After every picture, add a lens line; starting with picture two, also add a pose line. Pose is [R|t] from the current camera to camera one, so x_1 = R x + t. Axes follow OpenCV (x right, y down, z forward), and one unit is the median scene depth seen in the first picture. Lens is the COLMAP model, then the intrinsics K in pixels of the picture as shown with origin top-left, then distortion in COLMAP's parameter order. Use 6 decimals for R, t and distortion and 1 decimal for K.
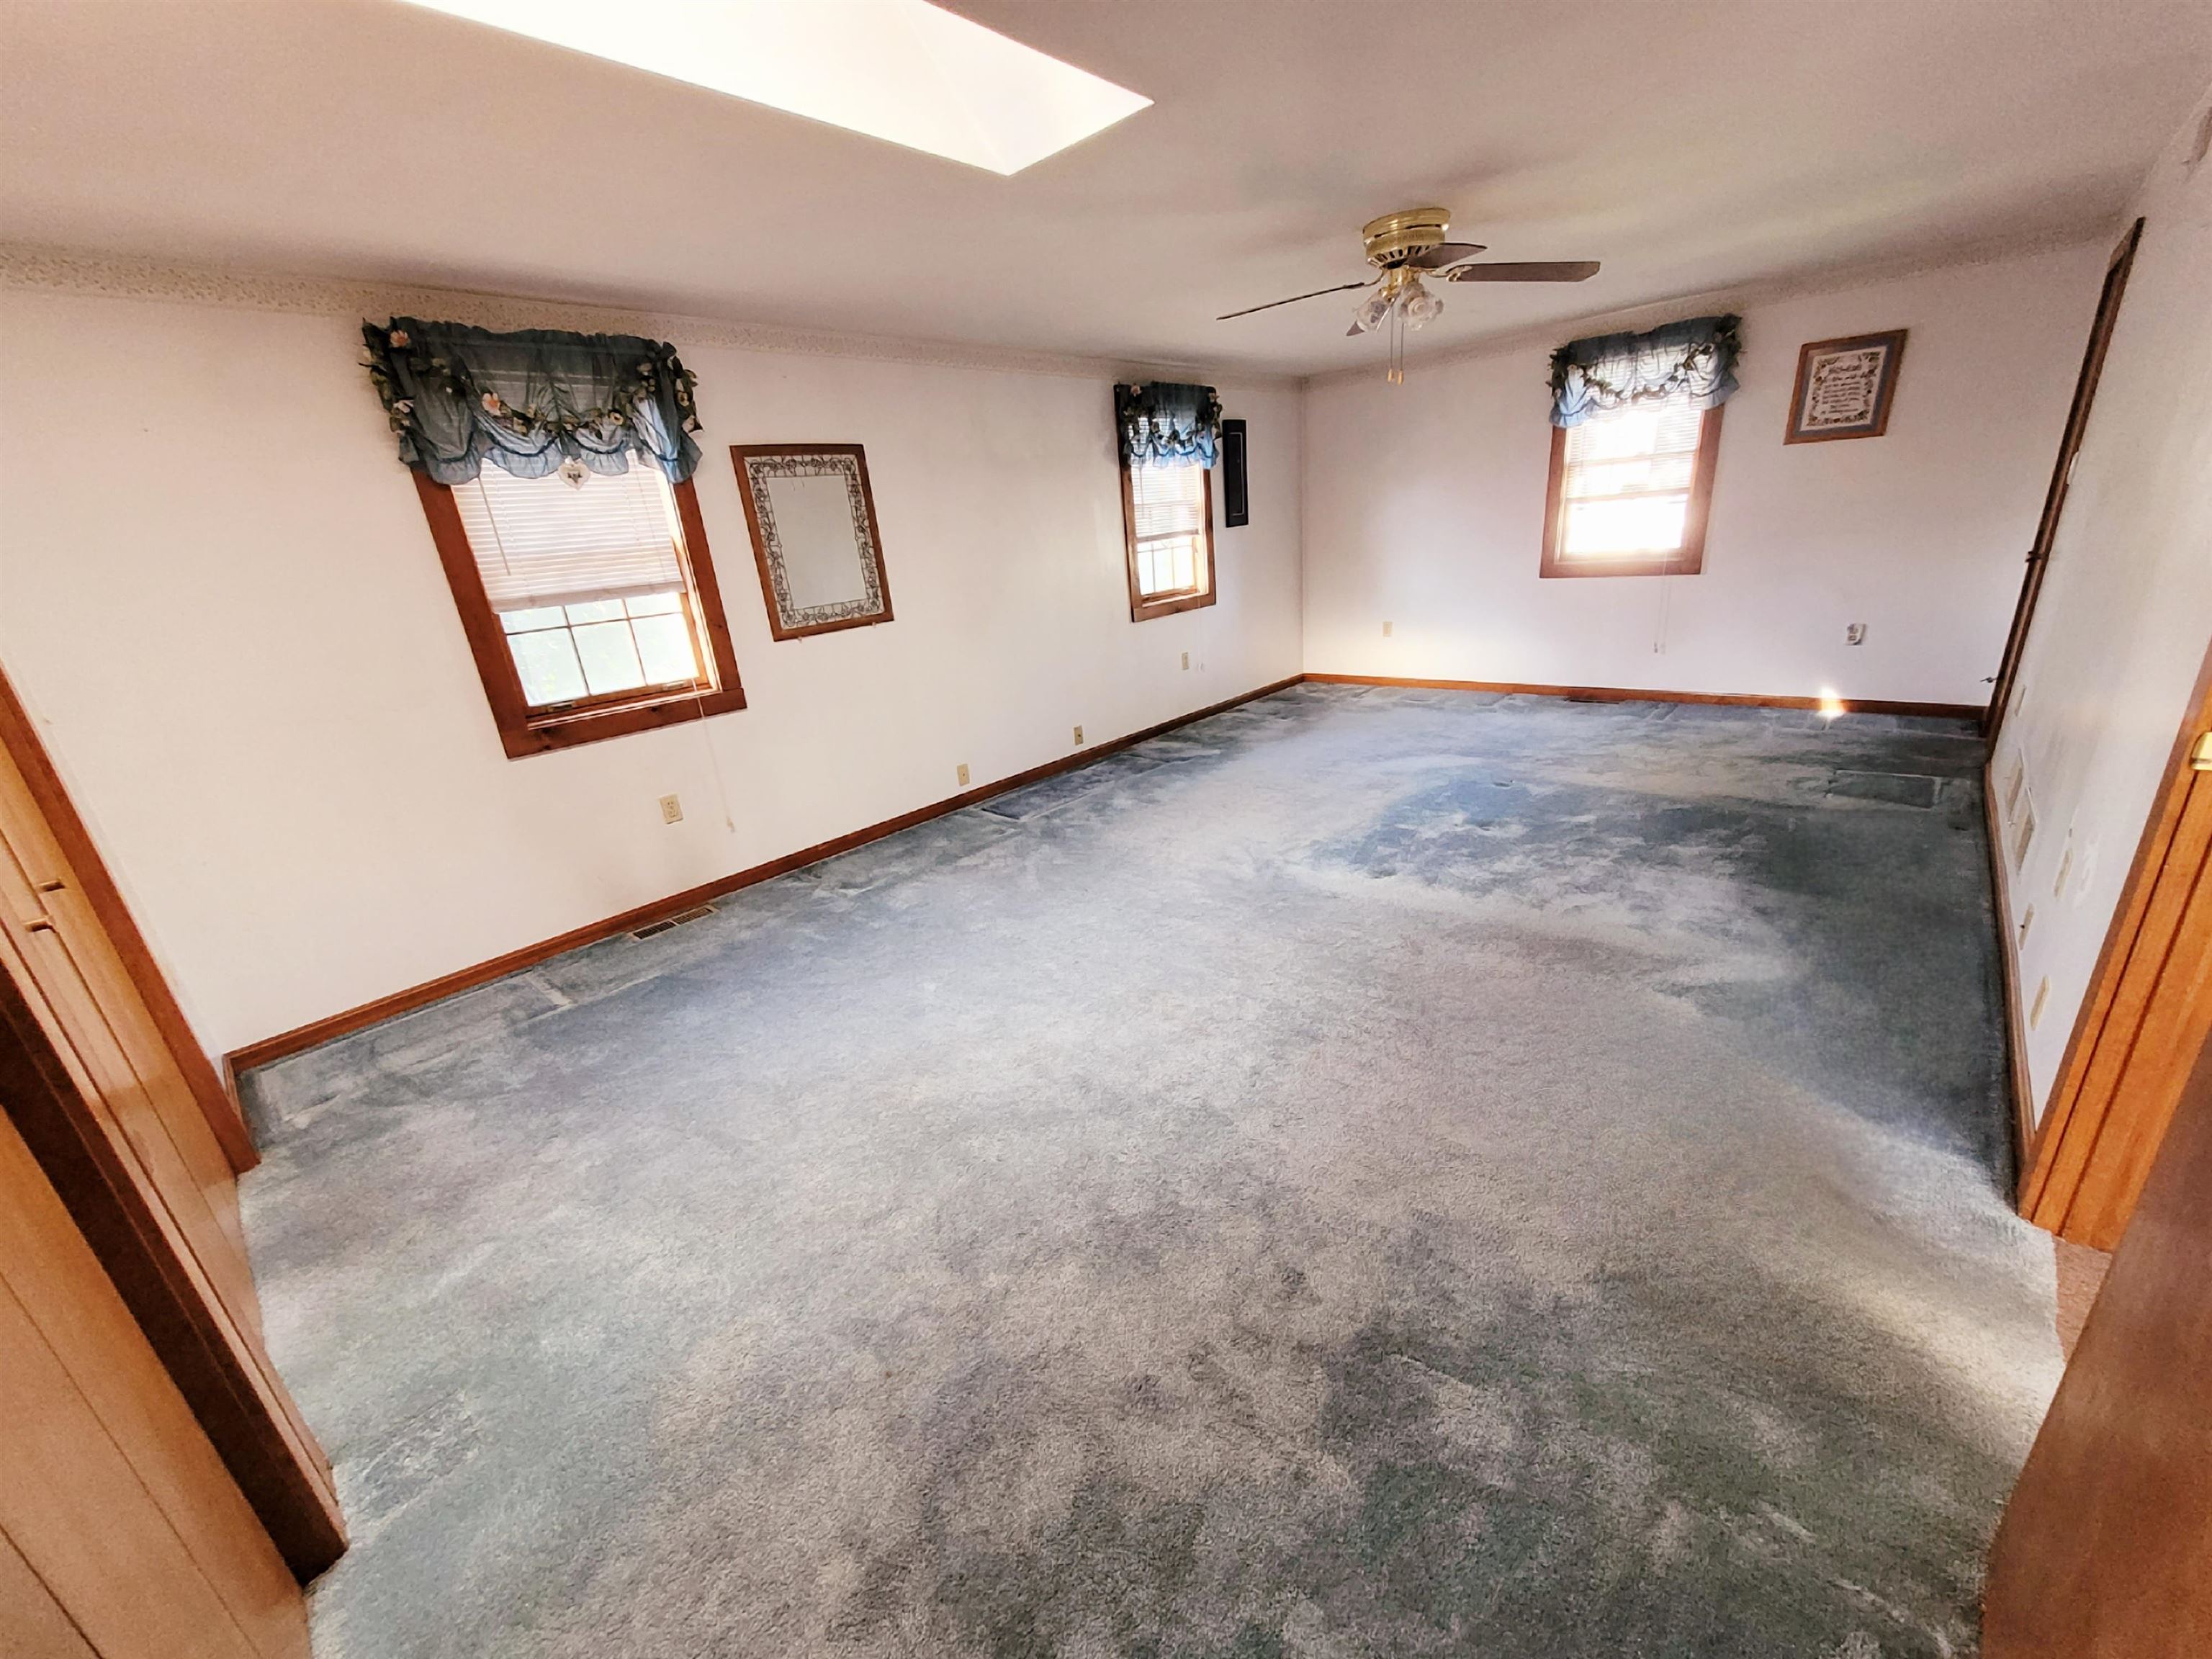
lens RADIAL K [[856.1, 0, 1088.3], [0, 856.1, 831.9], [0, 0, 1]] dist [-0.001242, -0.003104]
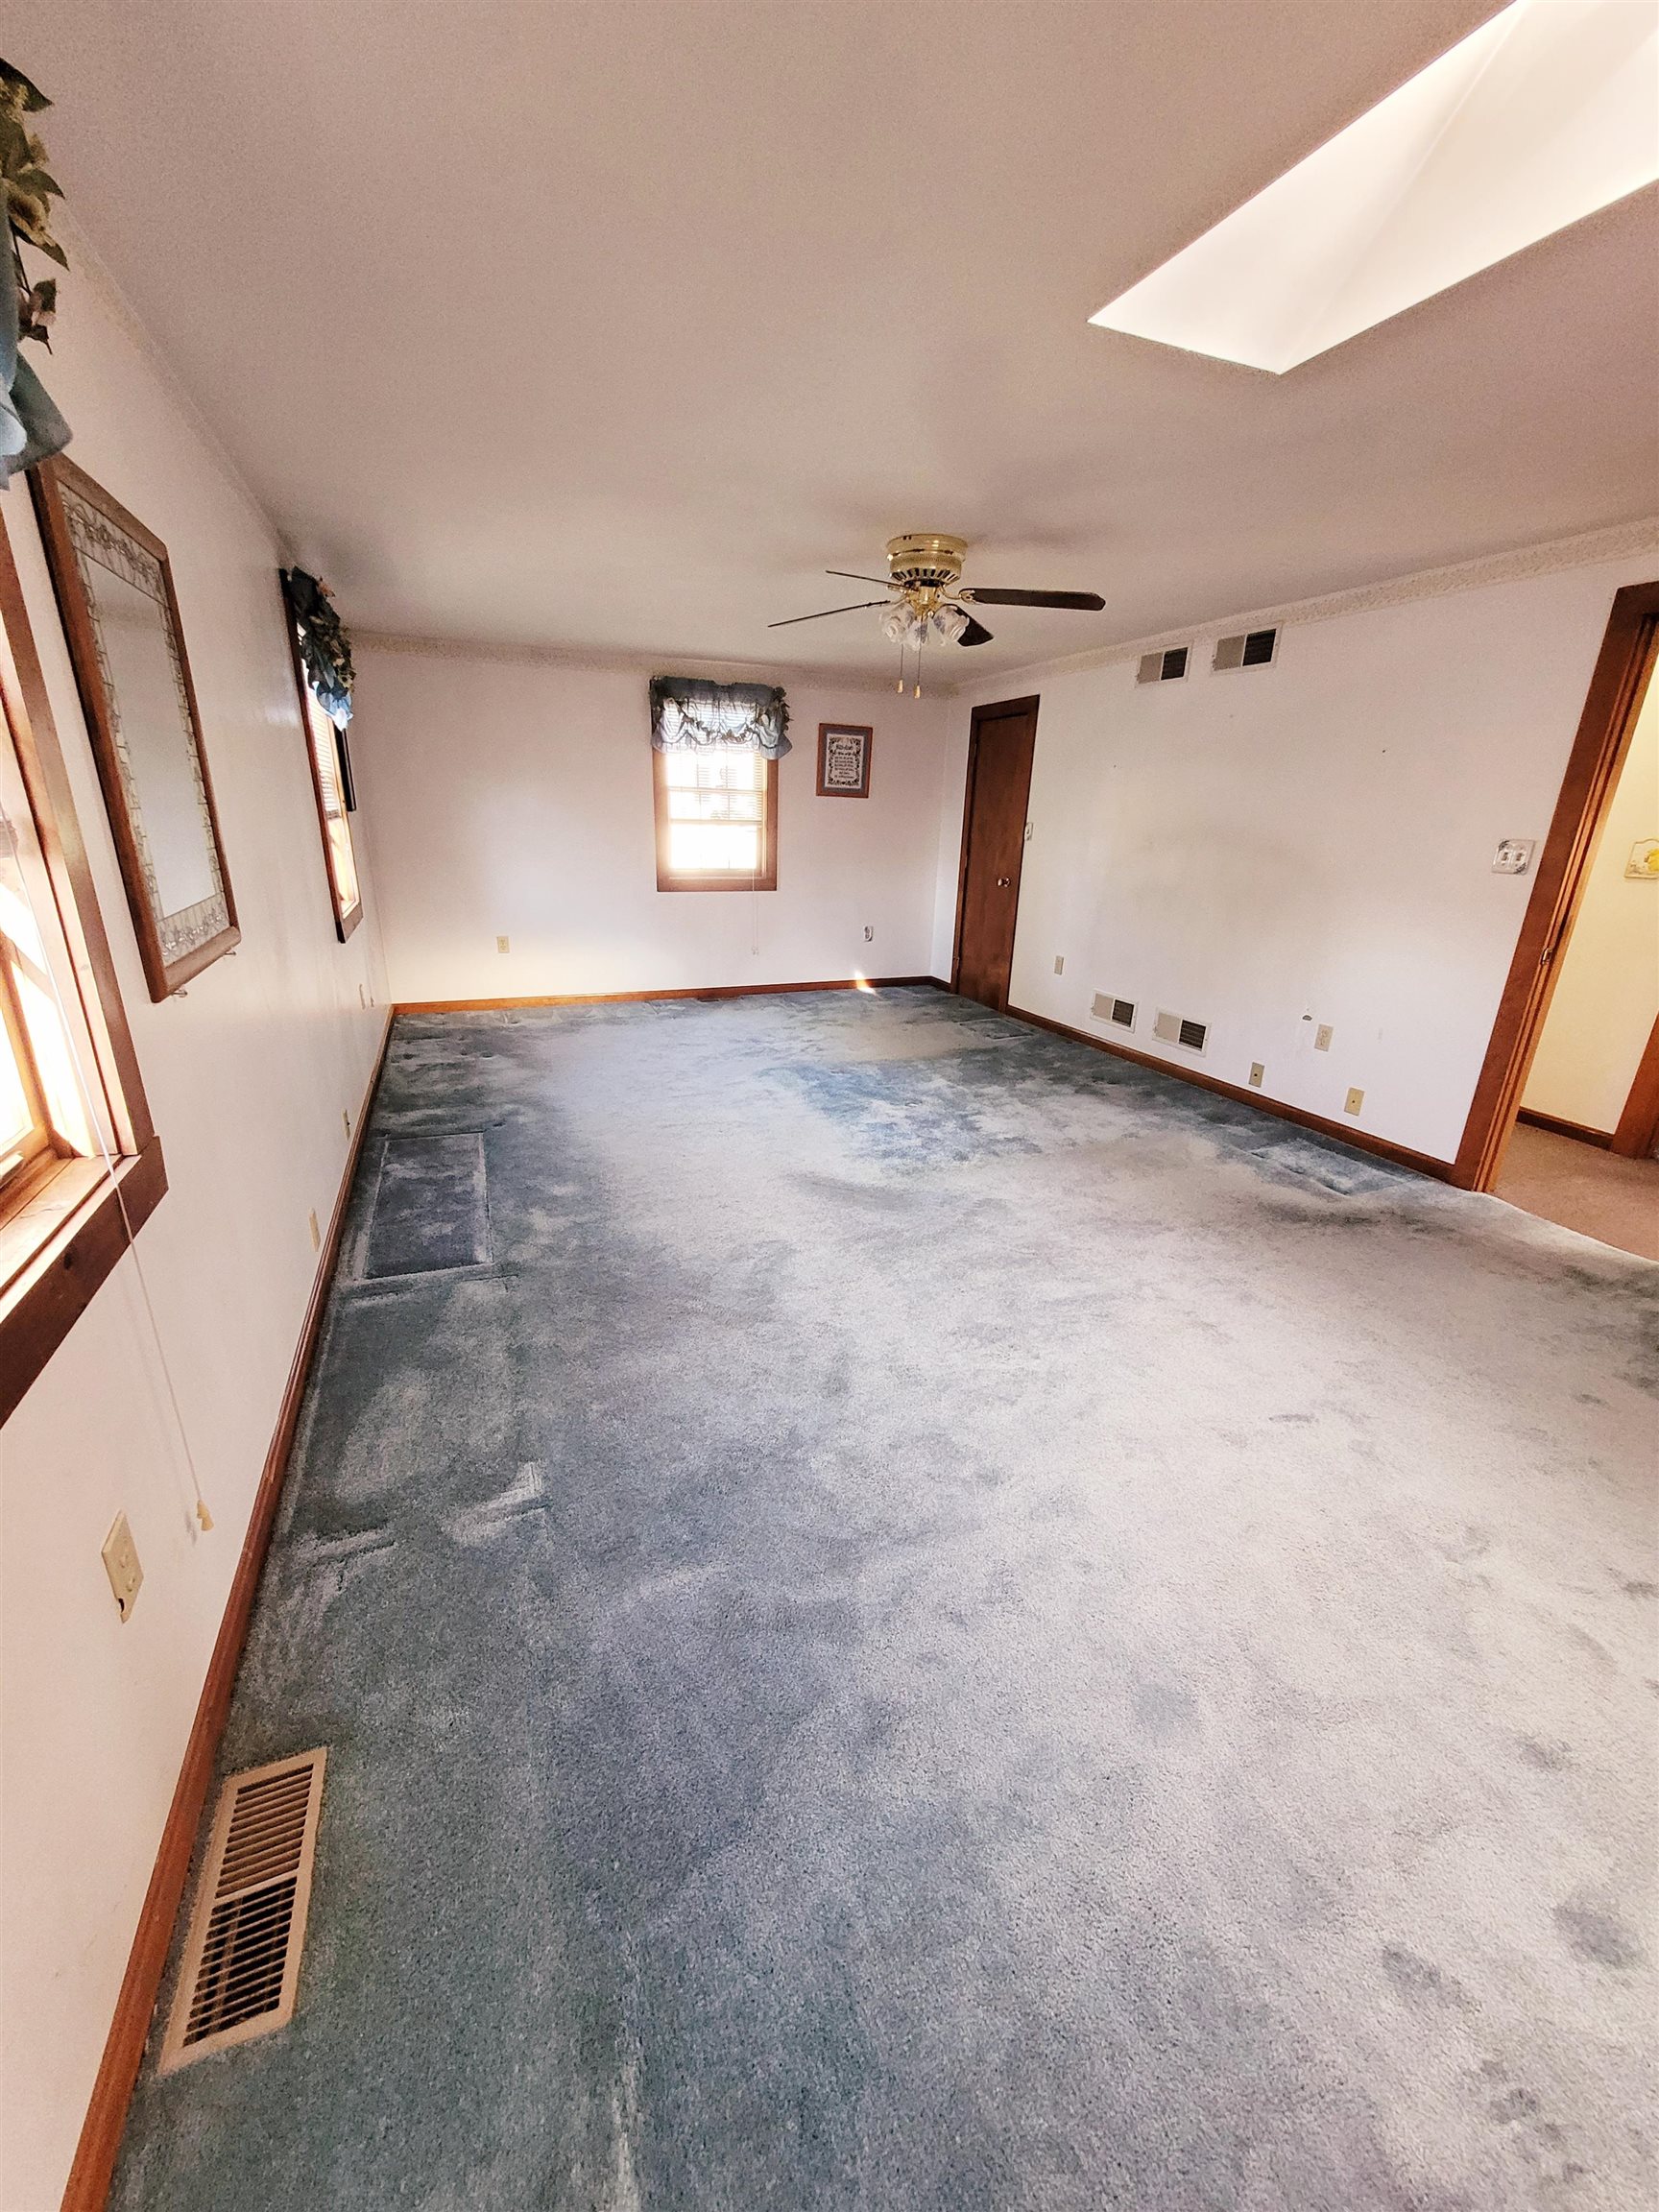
lens RADIAL K [[856.1, 0, 819.5], [0, 856.1, 1102.7], [0, 0, 1]] dist [-0.001242, -0.003104]
pose [[0.421077, -0.193047, 0.886243, -0.452961], [0.244003, 0.965178, 0.094309, -0.111929], [-0.873588, 0.176534, 0.453518, 0.461435]]
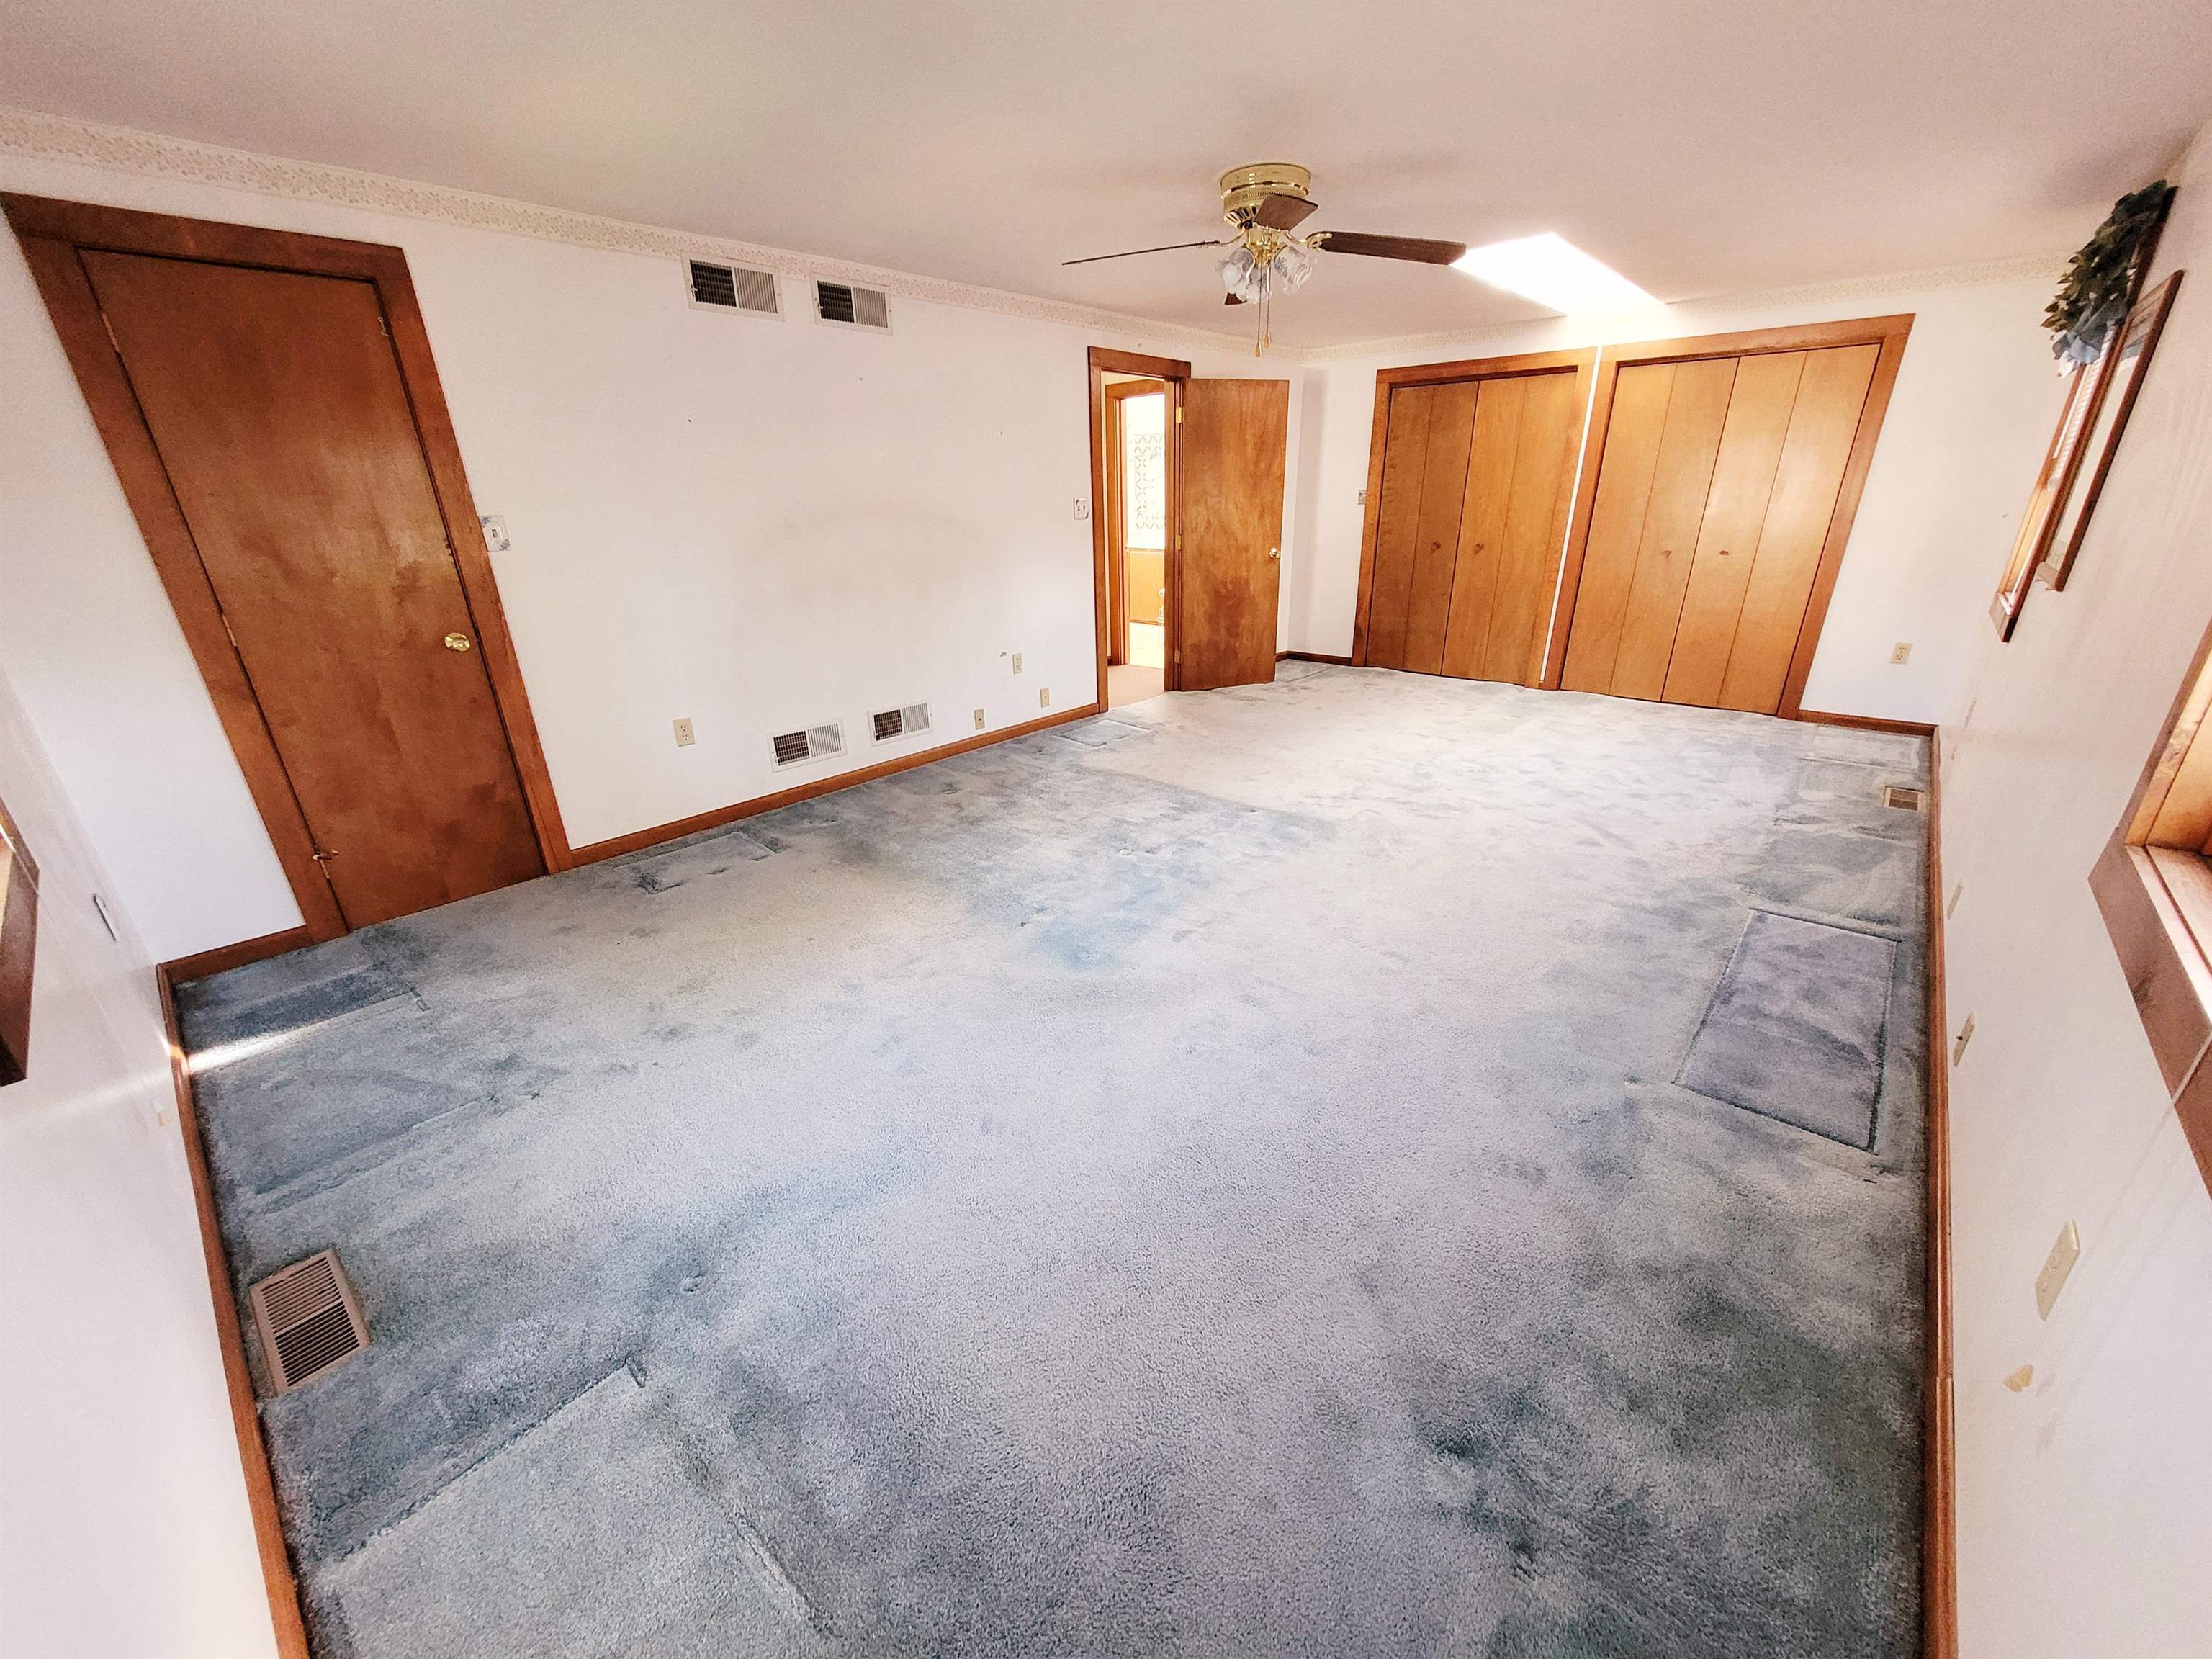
lens RADIAL K [[856.1, 0, 1112.6], [0, 856.1, 838.8], [0, 0, 1]] dist [-0.001242, -0.003104]
pose [[-0.993873, 0.109770, 0.012923, 0.371018], [0.090183, 0.737777, 0.668993, -0.504534], [0.063901, 0.666060, -0.743156, 1.318716]]
